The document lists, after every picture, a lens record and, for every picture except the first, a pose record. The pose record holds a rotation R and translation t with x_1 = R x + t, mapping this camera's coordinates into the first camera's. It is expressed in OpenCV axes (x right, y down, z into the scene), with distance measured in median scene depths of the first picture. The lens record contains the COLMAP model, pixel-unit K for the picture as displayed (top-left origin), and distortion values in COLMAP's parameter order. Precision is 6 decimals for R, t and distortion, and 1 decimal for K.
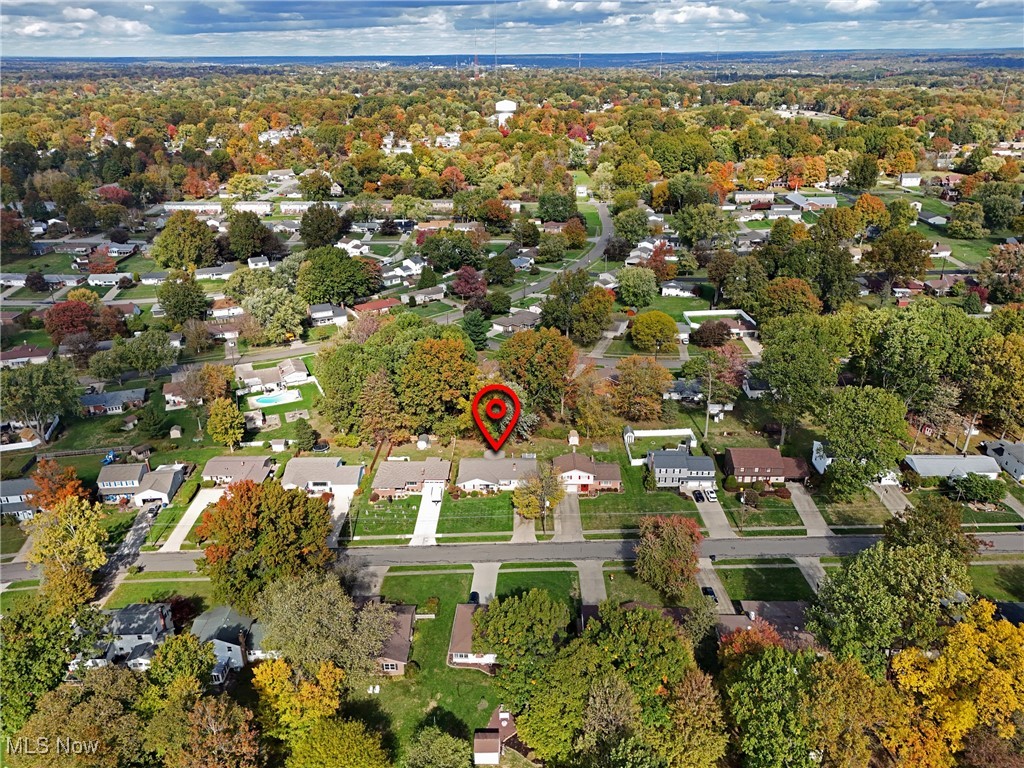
lens RADIAL K [[752.1, 0, 511.8], [0, 752.1, 384.2], [0, 0, 1]] dist [0.056094, -0.042111]
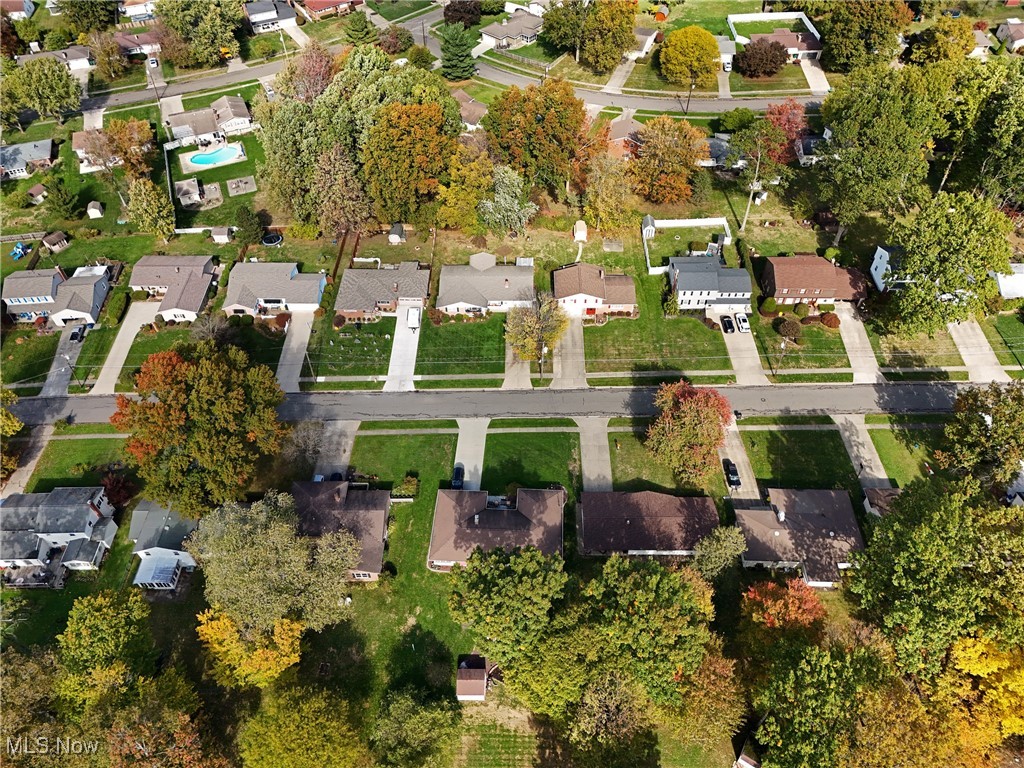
lens RADIAL K [[752.1, 0, 510.6], [0, 752.1, 389.1], [0, 0, 1]] dist [0.056094, -0.042111]
pose [[0.999997, 0.001874, -0.001265, 0.008778], [-0.001152, 0.903832, 0.427885, -0.138095], [0.001945, -0.427883, 0.903832, 0.208504]]
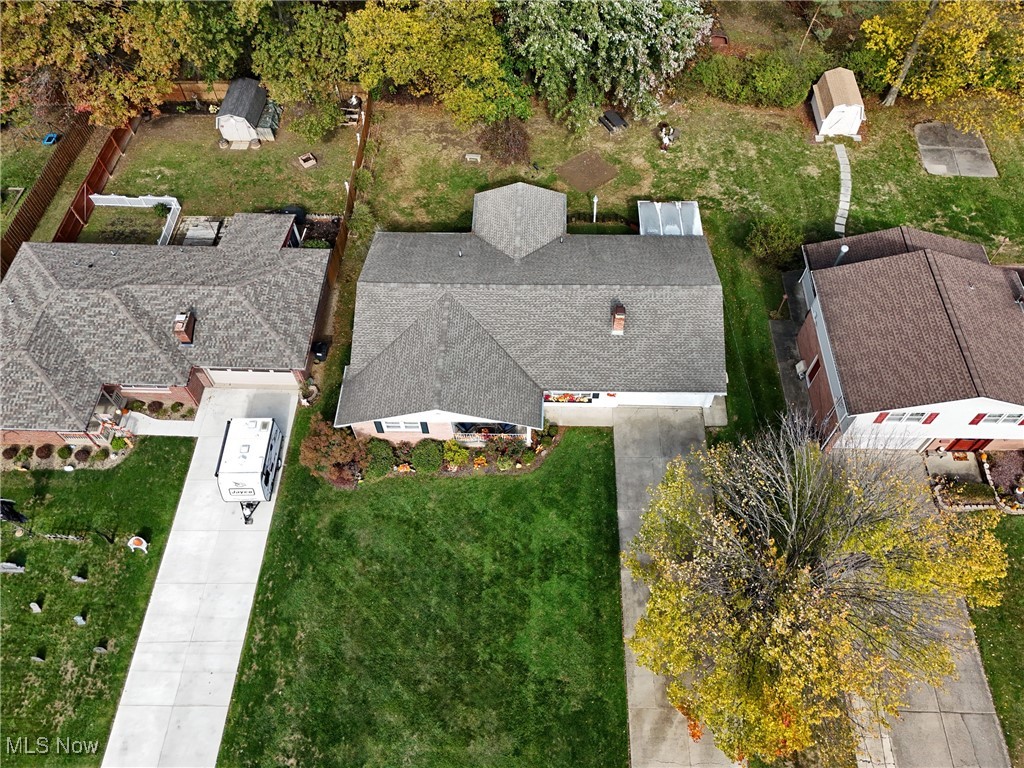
lens RADIAL K [[752.1, 0, 511.8], [0, 752.1, 383.5], [0, 0, 1]] dist [0.056094, -0.042111]
pose [[0.999818, 0.010108, -0.016154, -0.022651], [0.000391, 0.836647, 0.547743, 0.011652], [0.019052, -0.547650, 0.836491, 0.822450]]
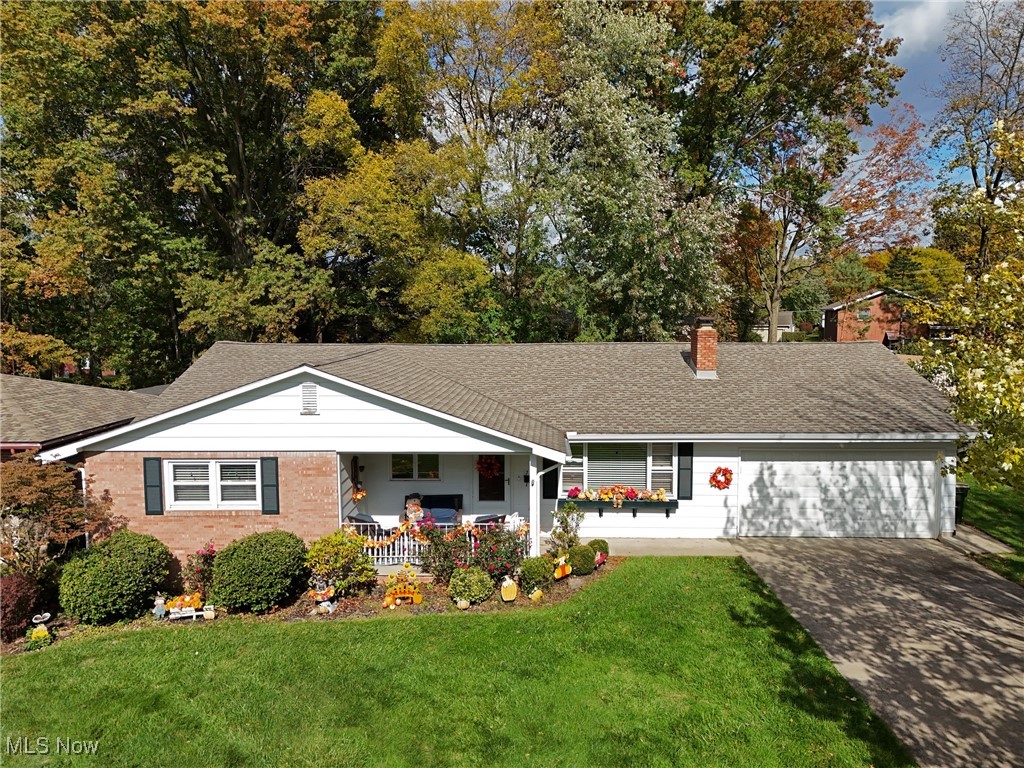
lens RADIAL K [[752.1, 0, 505.5], [0, 752.1, 384.3], [0, 0, 1]] dist [0.056094, -0.042111]
pose [[0.999847, 0.003485, -0.017134, -0.022915], [-0.008865, 0.945682, -0.324973, 0.150506], [0.015070, 0.325075, 0.945568, 0.907104]]
